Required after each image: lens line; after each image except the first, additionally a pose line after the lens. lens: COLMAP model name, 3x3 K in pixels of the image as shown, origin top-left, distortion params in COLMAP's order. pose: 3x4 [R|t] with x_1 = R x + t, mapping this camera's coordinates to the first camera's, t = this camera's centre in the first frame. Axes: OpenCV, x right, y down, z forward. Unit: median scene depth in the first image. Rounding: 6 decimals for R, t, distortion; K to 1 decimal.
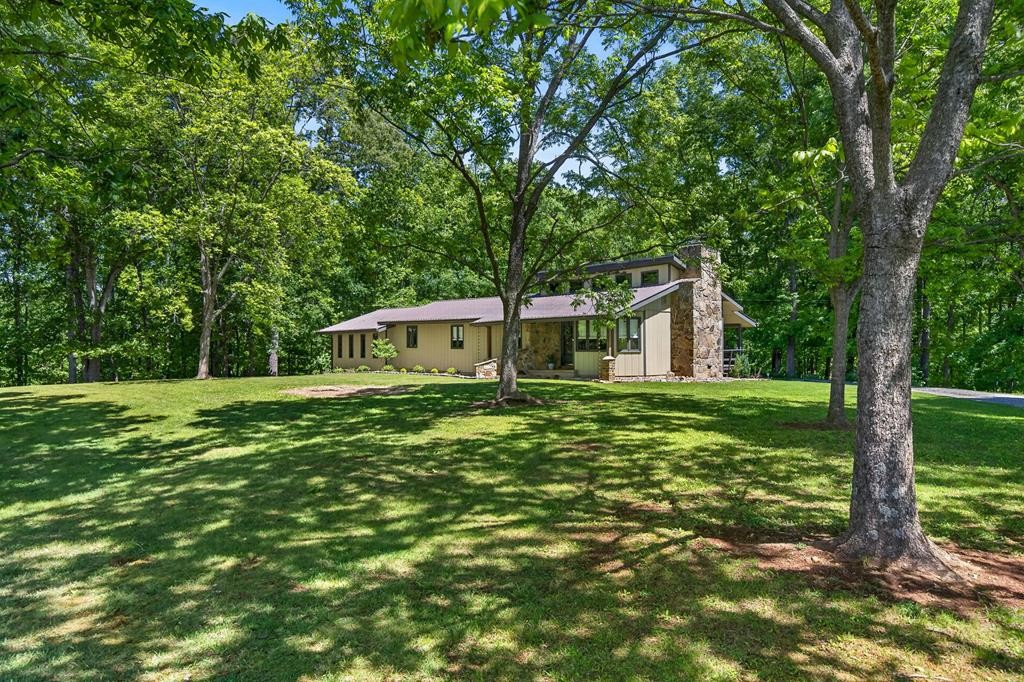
lens RADIAL K [[654.1, 0, 512.0], [0, 654.1, 341.0], [0, 0, 1]] dist [0.002208, 0.001238]
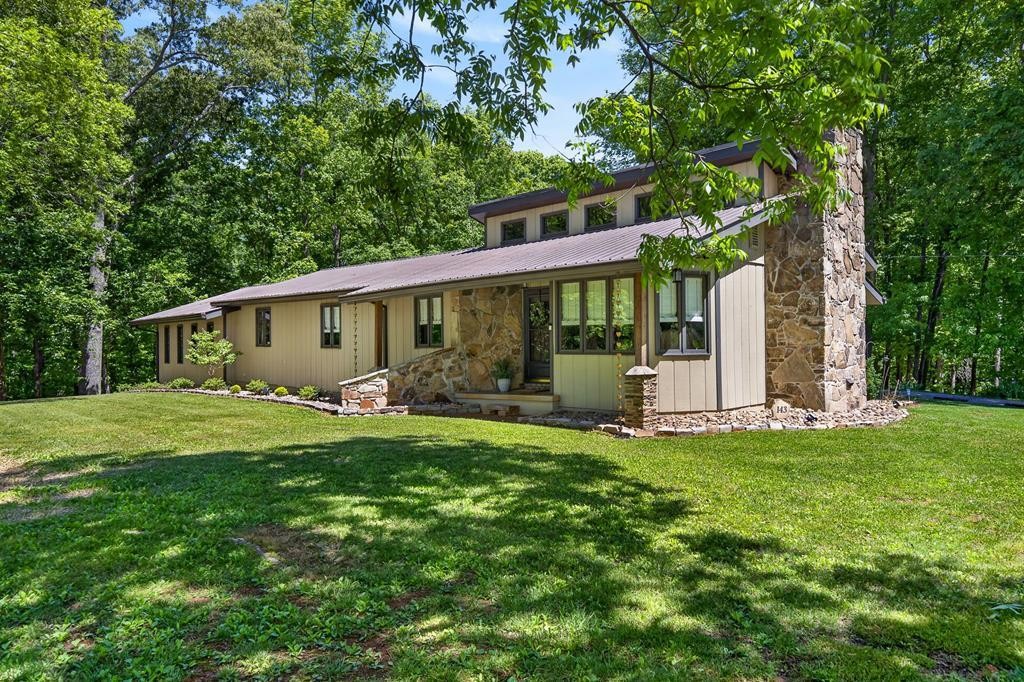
lens RADIAL K [[654.1, 0, 512.0], [0, 654.1, 341.0], [0, 0, 1]] dist [0.002208, 0.001238]
pose [[0.998767, -0.004209, 0.049457, 0.044843], [0.004027, 0.999985, 0.003783, 0.005565], [-0.049472, -0.003579, 0.998769, 0.551112]]
